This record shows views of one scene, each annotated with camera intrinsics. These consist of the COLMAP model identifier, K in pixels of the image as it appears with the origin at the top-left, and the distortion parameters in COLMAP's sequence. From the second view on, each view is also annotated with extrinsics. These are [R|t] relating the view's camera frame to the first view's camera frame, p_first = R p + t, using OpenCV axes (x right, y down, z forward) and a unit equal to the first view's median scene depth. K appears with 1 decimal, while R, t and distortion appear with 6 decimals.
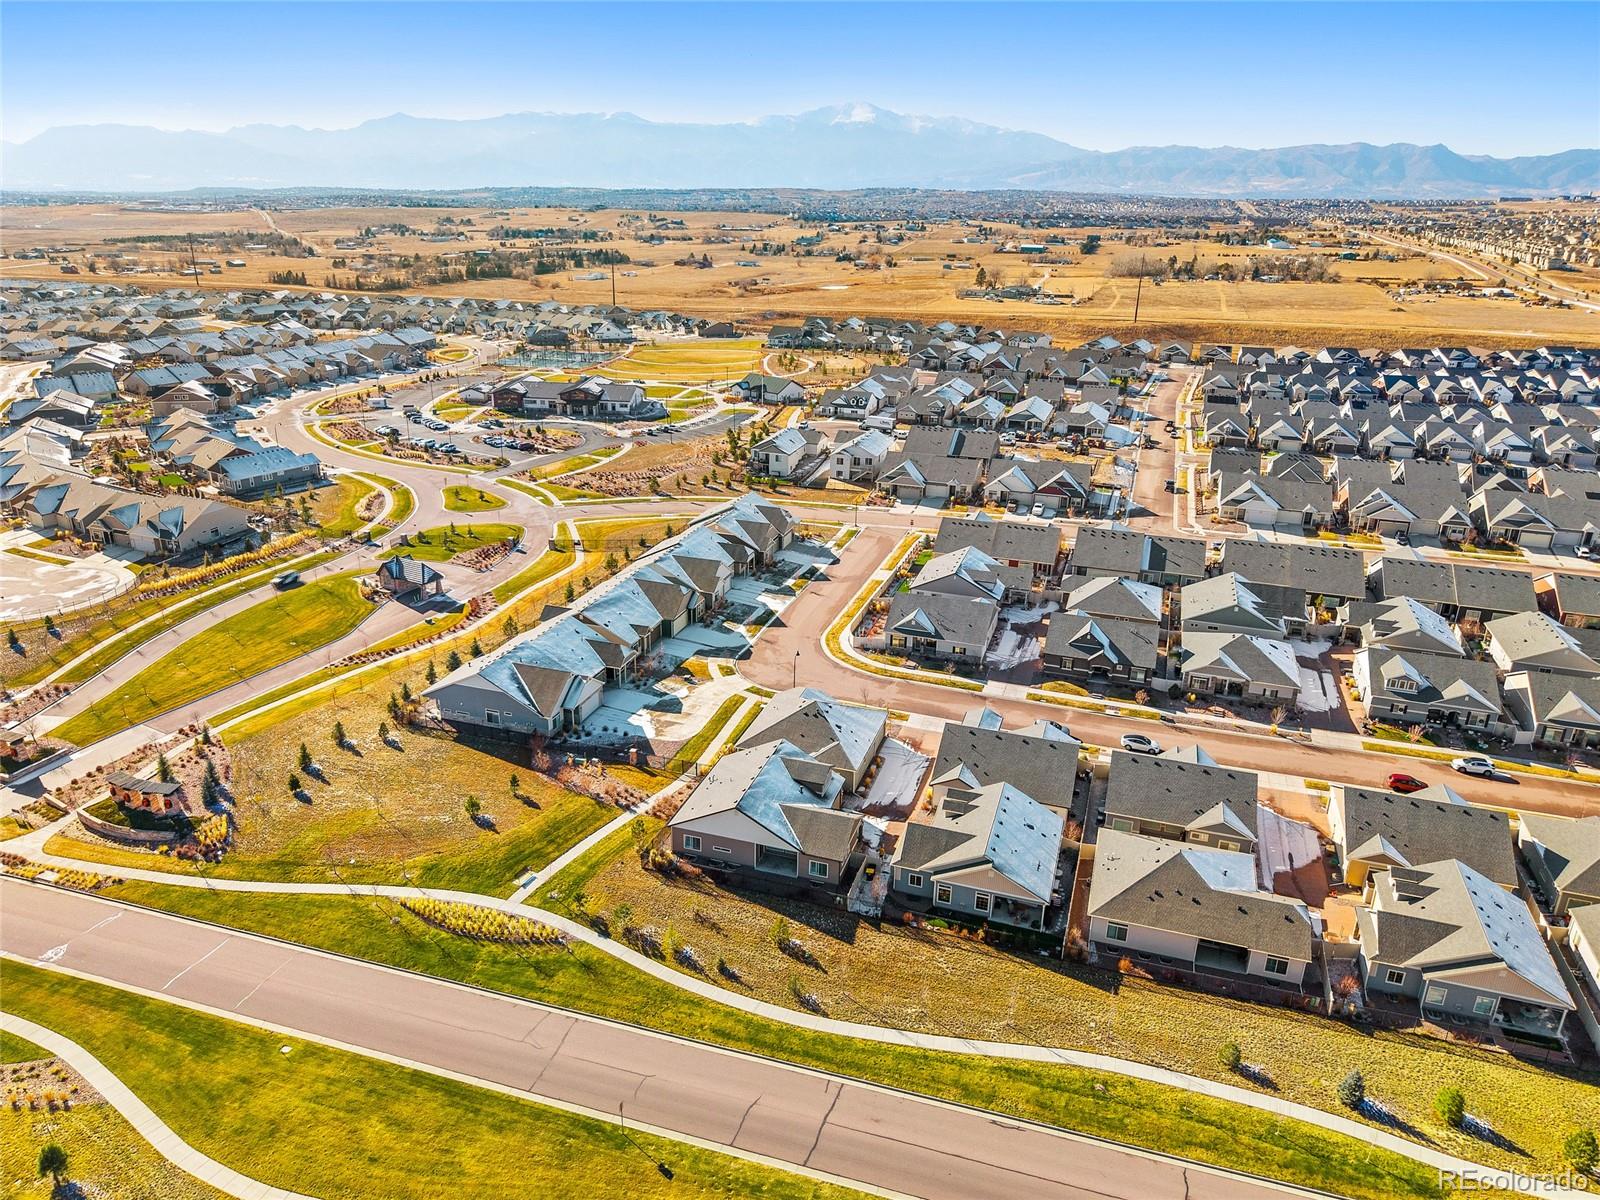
lens RADIAL K [[1103.7, 0, 803.4], [0, 1103.7, 576.8], [0, 0, 1]] dist [0.030001, -0.039057]
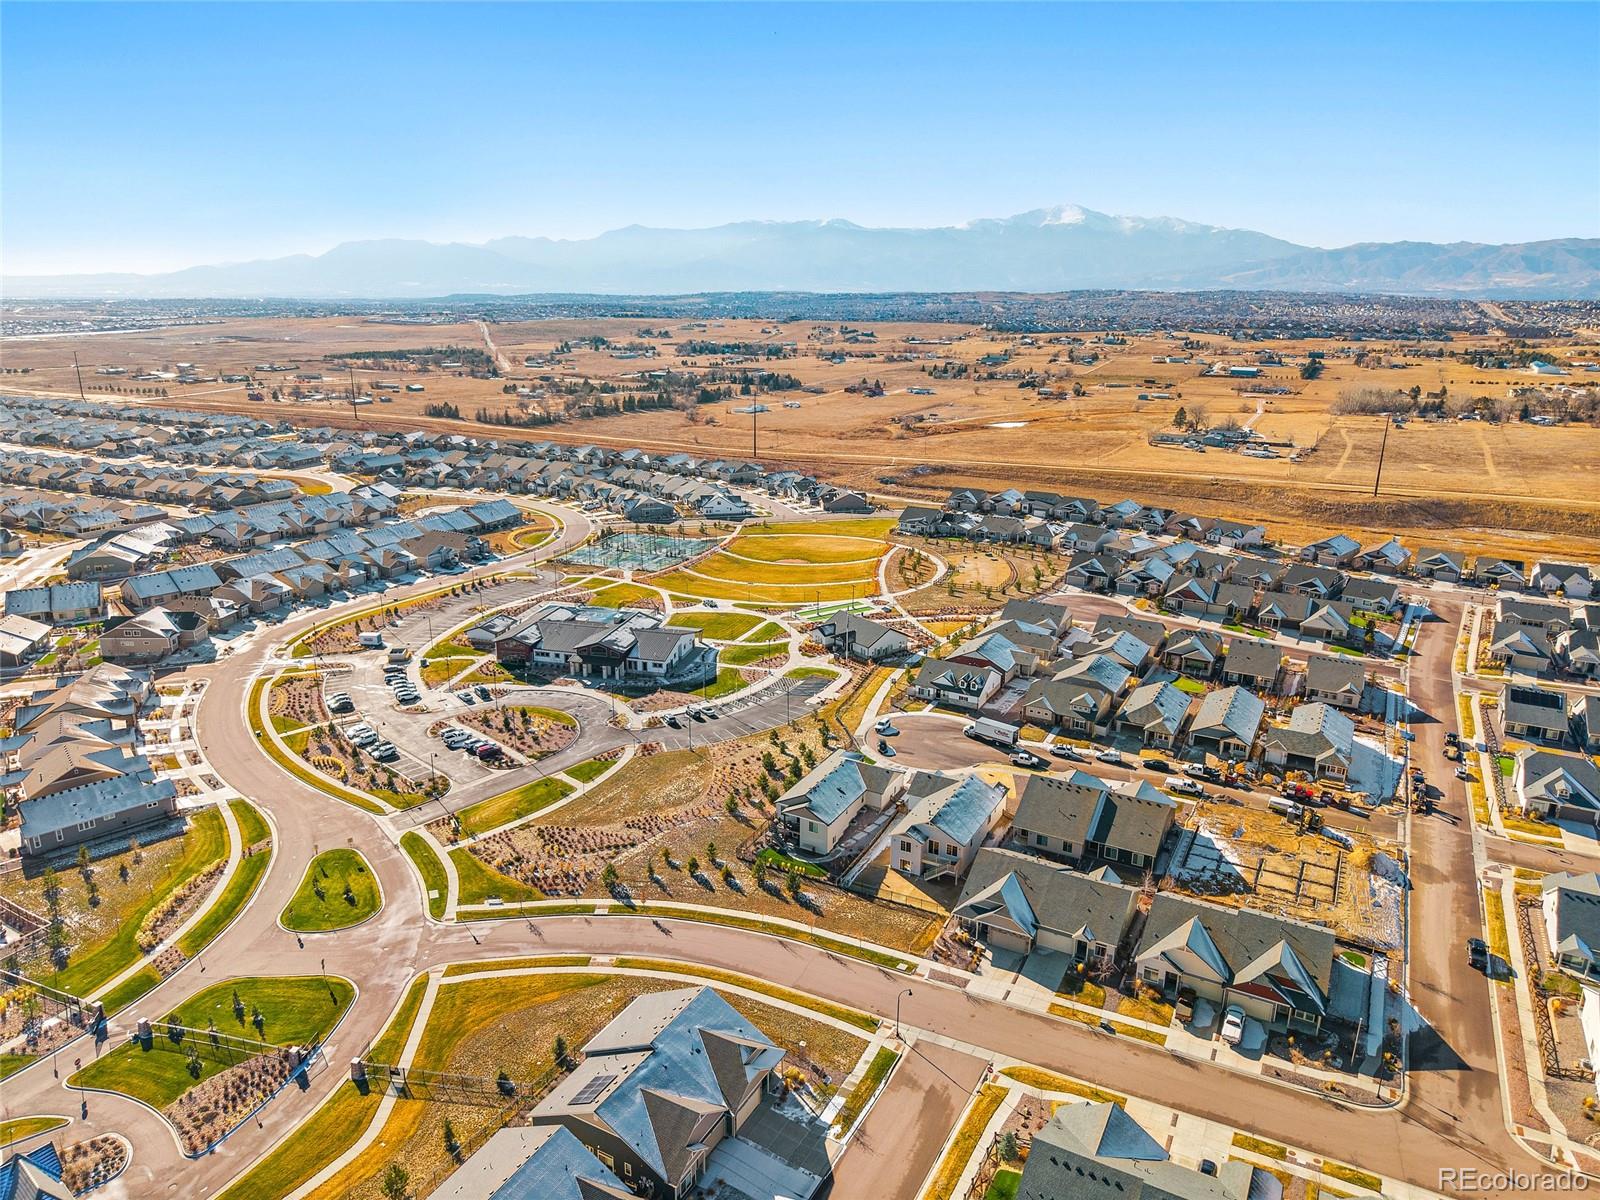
lens RADIAL K [[1081.0, 0, 806.2], [0, 1081.0, 598.1], [0, 0, 1]] dist [0.037078, -0.040403]
pose [[0.983999, 0.041723, -0.173220, 0.062847], [-0.051904, 0.997155, -0.054666, -0.167815], [0.170446, 0.062782, 0.983365, 0.294841]]
